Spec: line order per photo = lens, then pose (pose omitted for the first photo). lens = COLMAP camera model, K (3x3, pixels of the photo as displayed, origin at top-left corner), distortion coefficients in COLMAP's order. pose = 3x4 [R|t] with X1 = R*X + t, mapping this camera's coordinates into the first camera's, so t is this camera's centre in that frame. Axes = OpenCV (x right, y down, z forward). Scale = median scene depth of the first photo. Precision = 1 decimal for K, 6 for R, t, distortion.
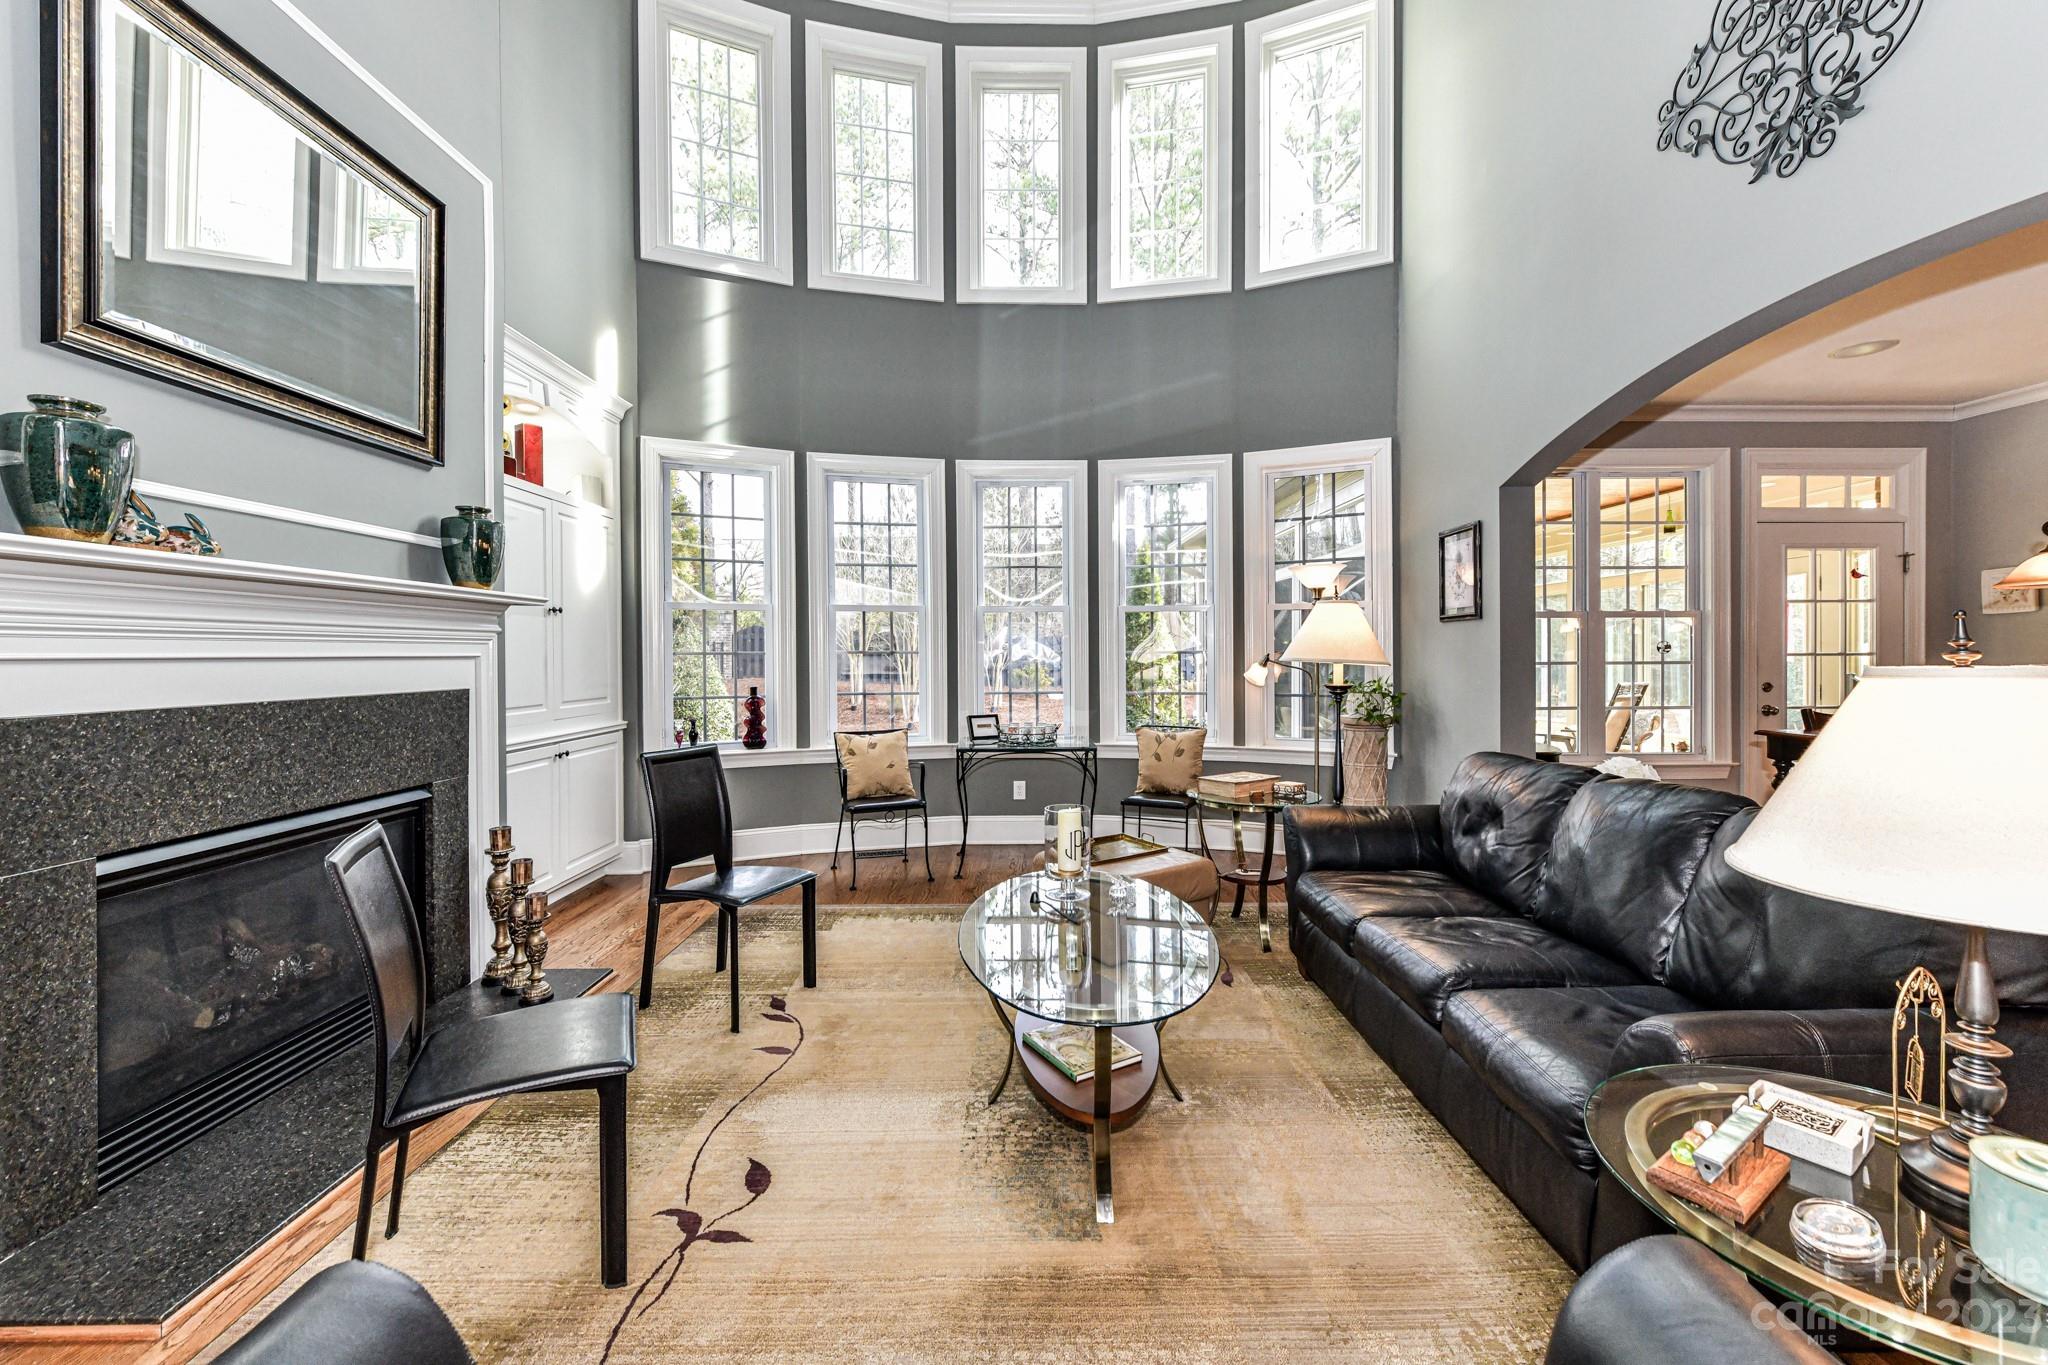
lens RADIAL K [[807.9, 0, 1039.0], [0, 807.9, 661.0], [0, 0, 1]] dist [0.004573, -0.003235]
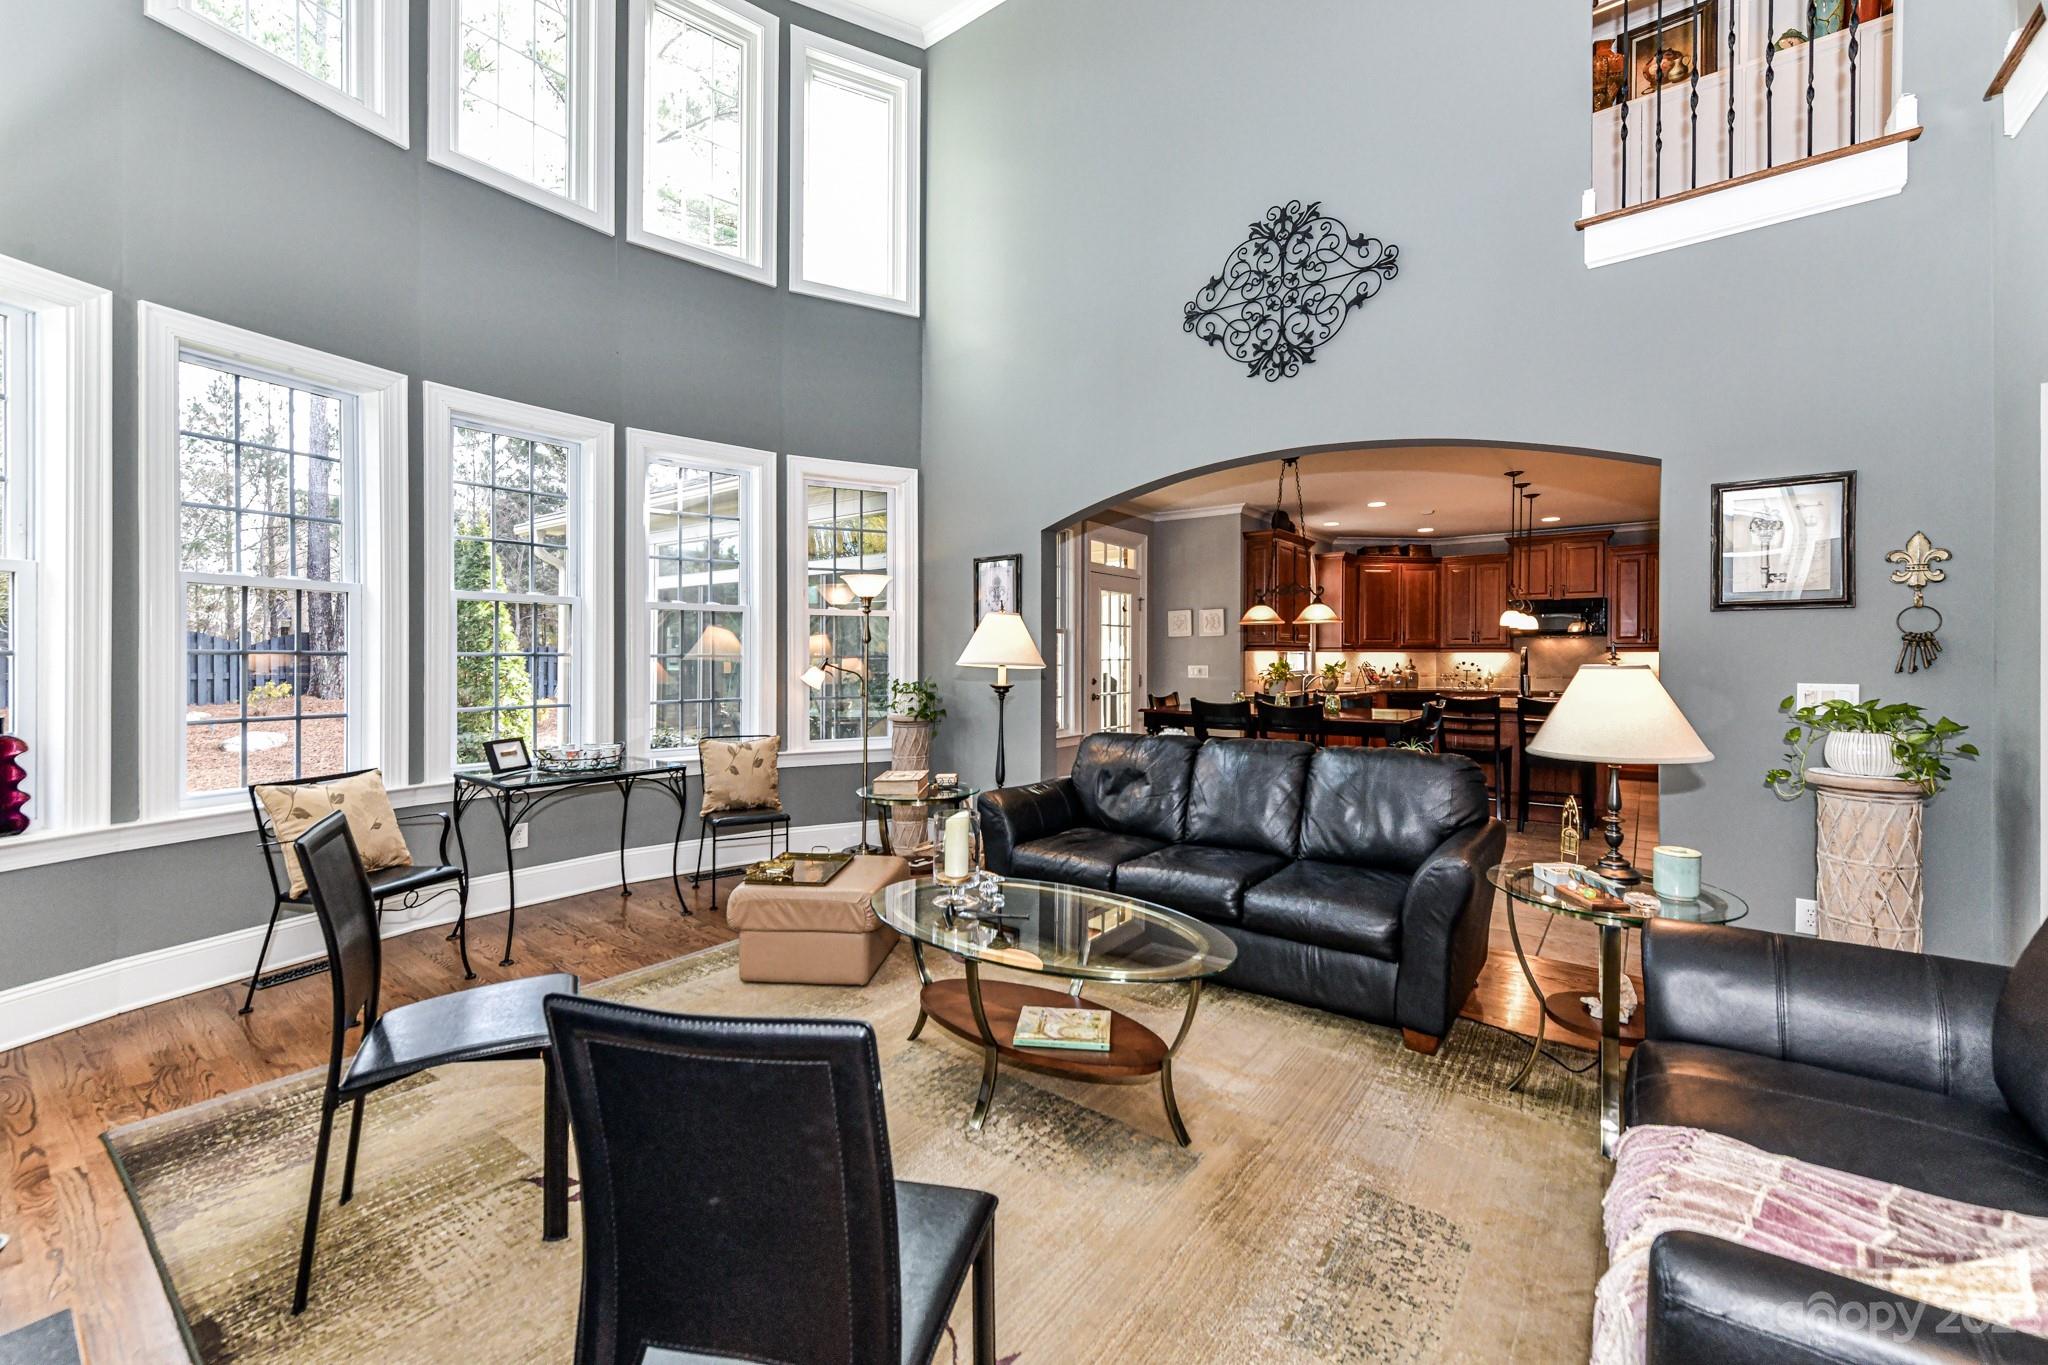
lens RADIAL K [[807.9, 0, 1034.1], [0, 807.9, 655.4], [0, 0, 1]] dist [0.004573, -0.003235]
pose [[0.621155, 0.006519, 0.783660, -0.369570], [0.002323, 0.999946, -0.010160, -0.000825], [-0.783684, 0.008131, 0.621107, 0.168866]]
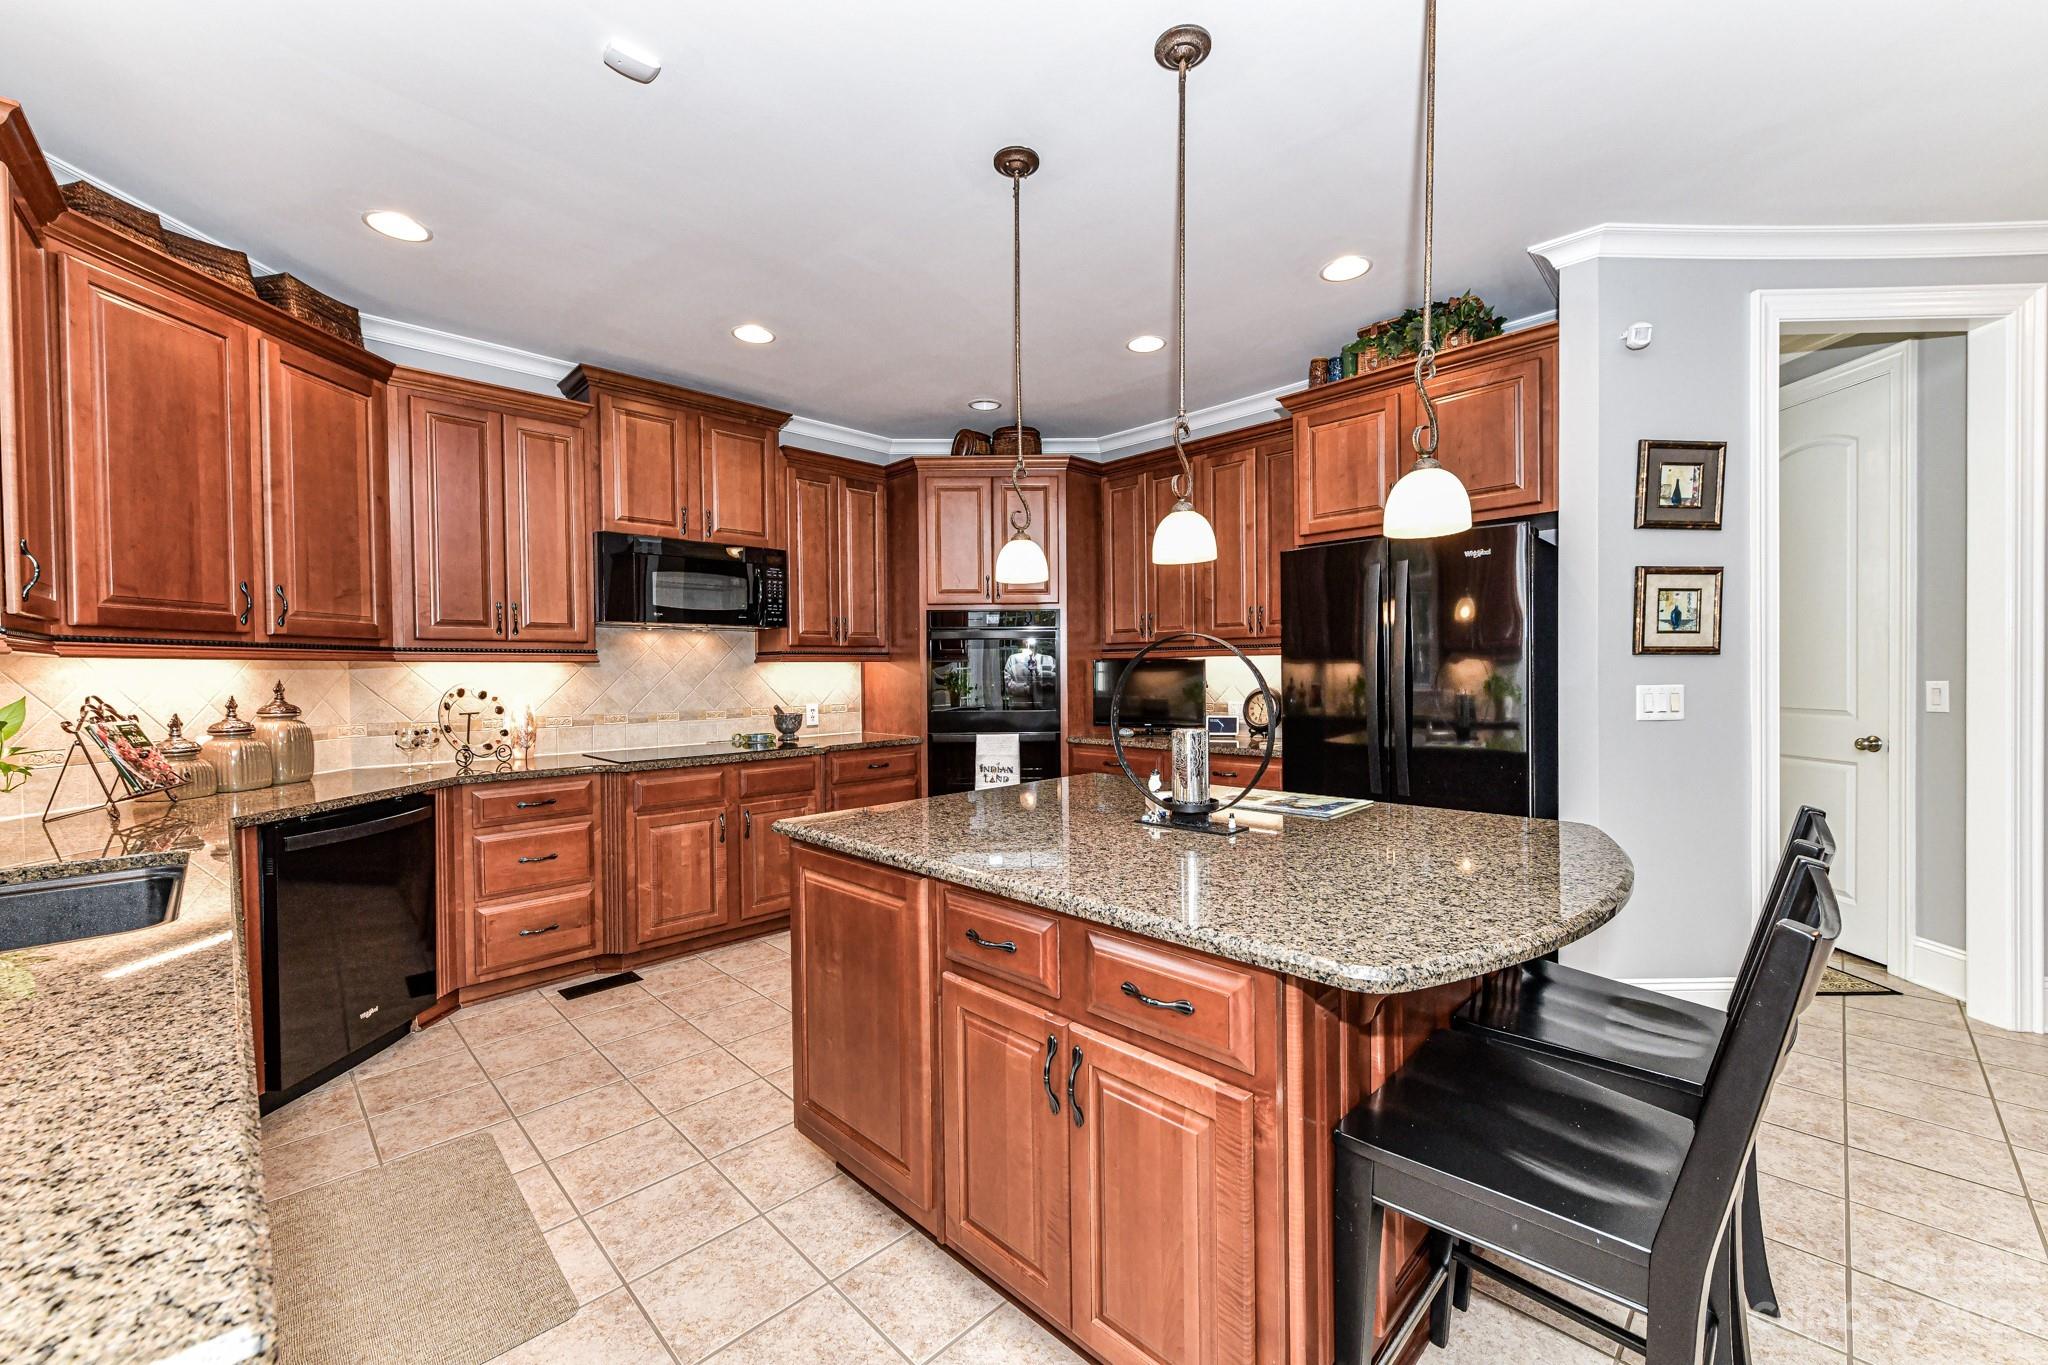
lens RADIAL K [[807.9, 0, 1033.4], [0, 807.9, 680.8], [0, 0, 1]] dist [0.004573, -0.003235]
pose [[-0.686981, 0.002682, 0.726670, 1.111899], [0.020839, 0.999655, 0.016011, -0.011877], [-0.726376, 0.026143, -0.686800, 0.737609]]
